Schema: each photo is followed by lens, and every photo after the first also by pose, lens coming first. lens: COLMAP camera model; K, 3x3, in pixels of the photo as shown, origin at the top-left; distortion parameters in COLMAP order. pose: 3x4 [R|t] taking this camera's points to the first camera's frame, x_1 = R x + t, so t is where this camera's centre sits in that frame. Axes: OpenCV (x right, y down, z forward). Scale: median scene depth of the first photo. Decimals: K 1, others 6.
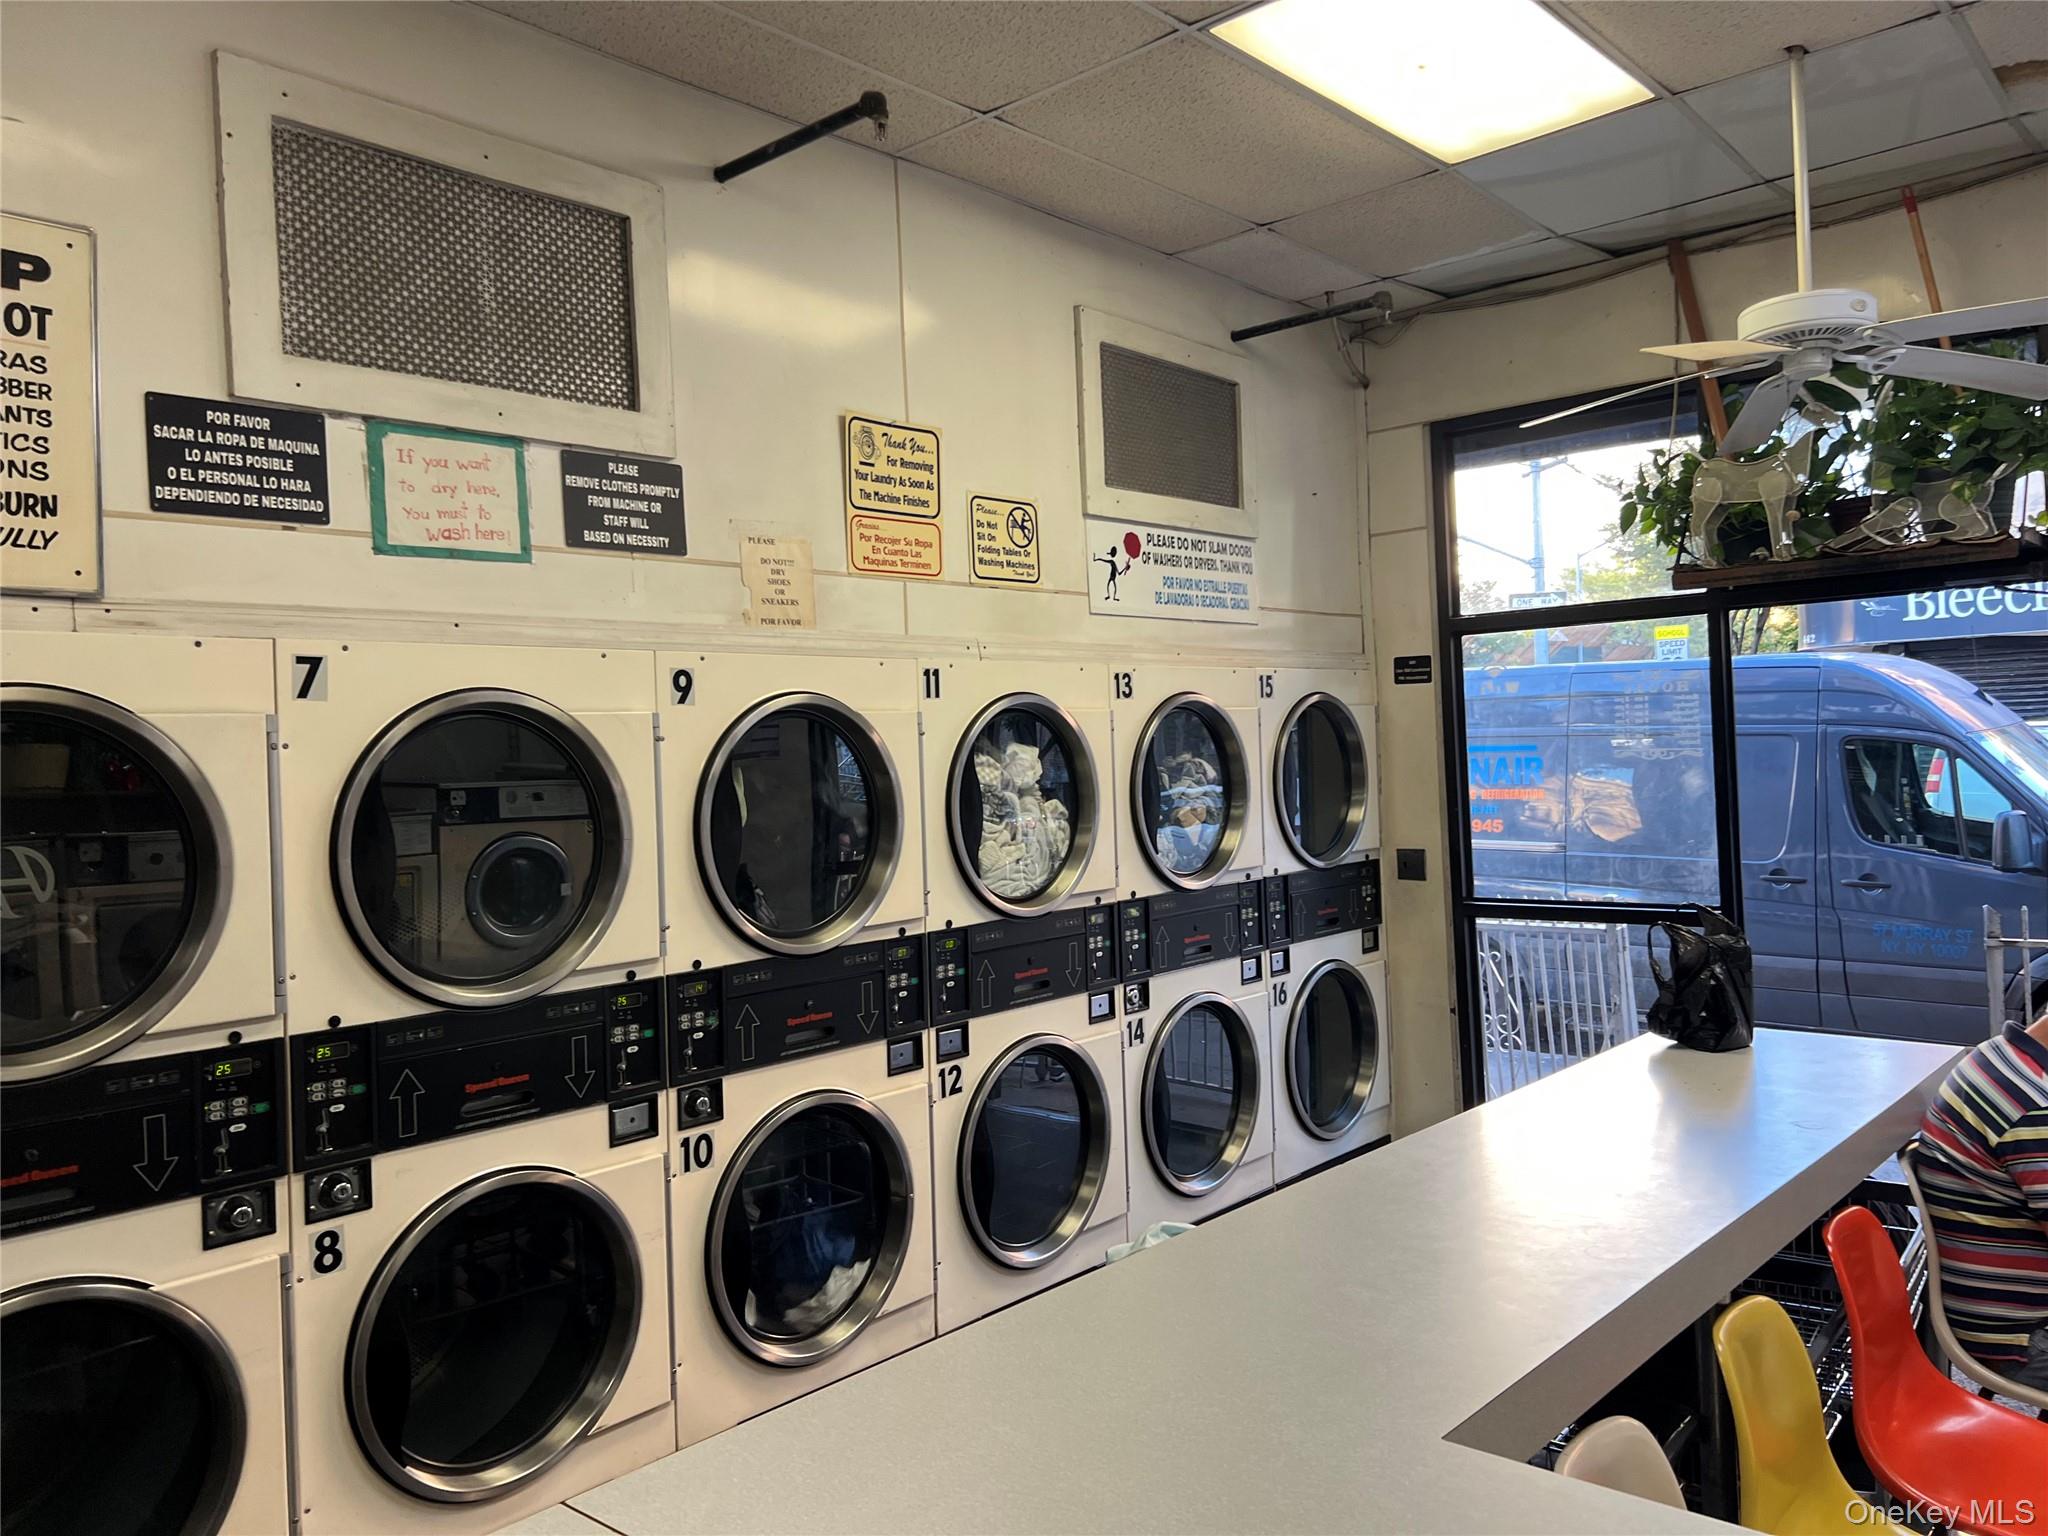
lens RADIAL K [[1543.1, 0, 1048.5], [0, 1543.1, 751.9], [0, 0, 1]] dist [0.049950, -0.056713]
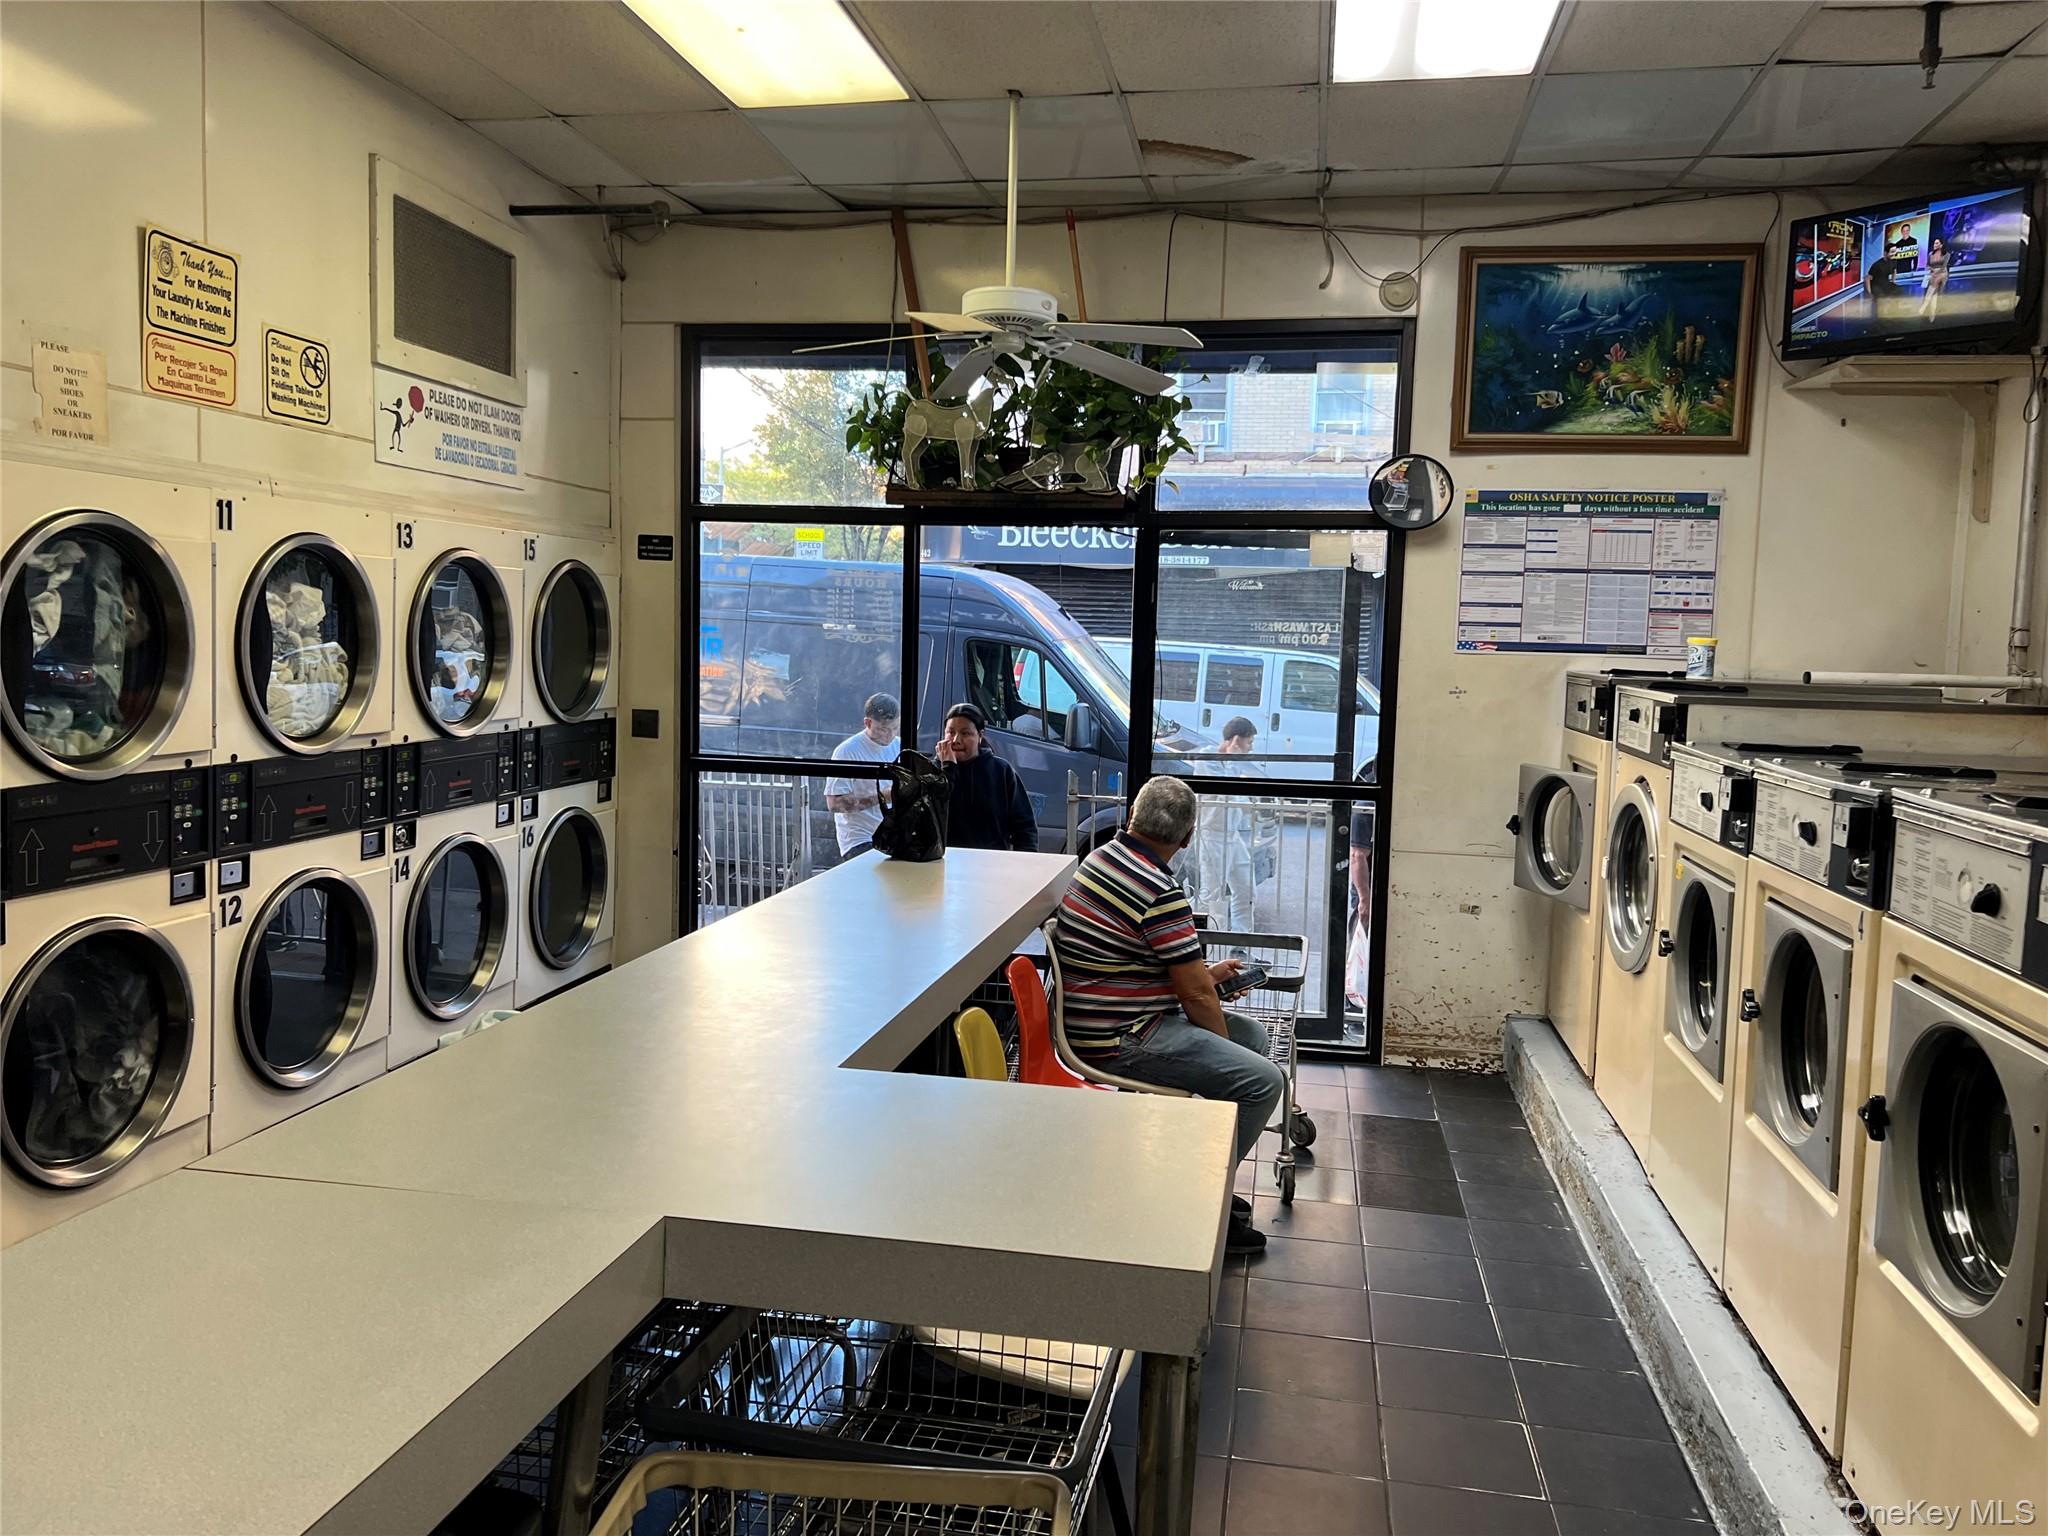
lens RADIAL K [[1543.1, 0, 1039.7], [0, 1543.1, 758.0], [0, 0, 1]] dist [0.049950, -0.056713]
pose [[0.855403, 0.024603, 0.517379, -0.455215], [-0.067920, 0.995574, 0.064952, 0.029871], [-0.513491, -0.090700, 0.853288, -0.452467]]
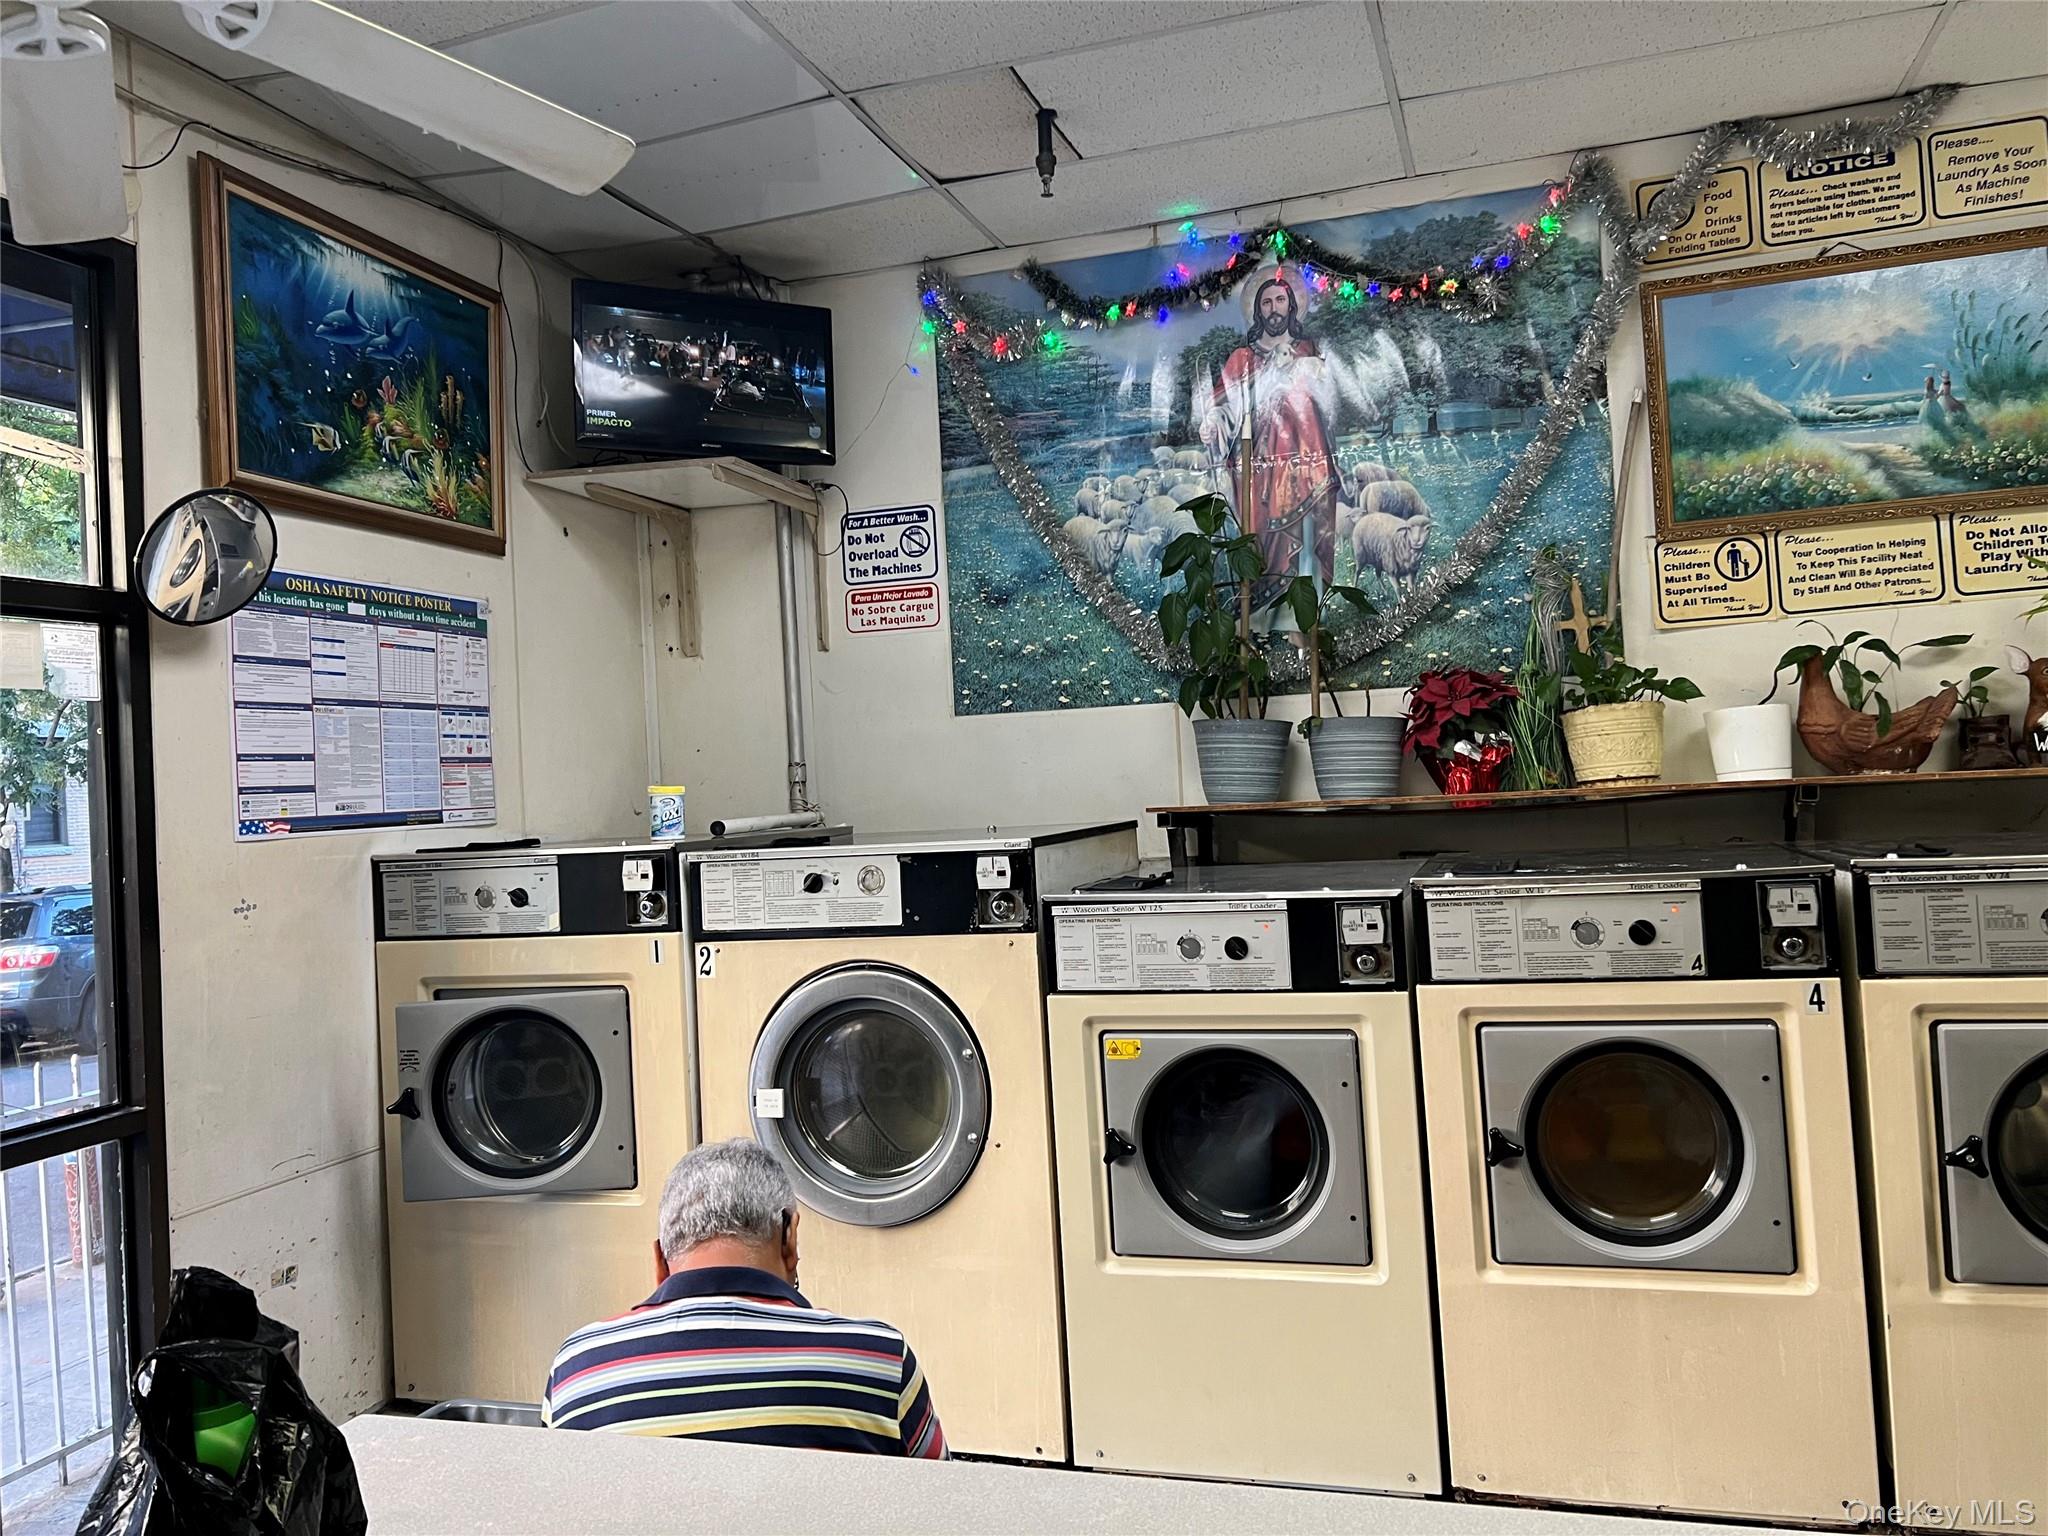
lens RADIAL K [[1543.1, 0, 1032.4], [0, 1543.1, 752.2], [0, 0, 1]] dist [0.049950, -0.056713]
pose [[-0.402858, 0.082144, 0.911569, 0.000696], [0.067482, 0.995919, -0.059922, 0.033830], [-0.912771, 0.037375, -0.406757, 2.861044]]
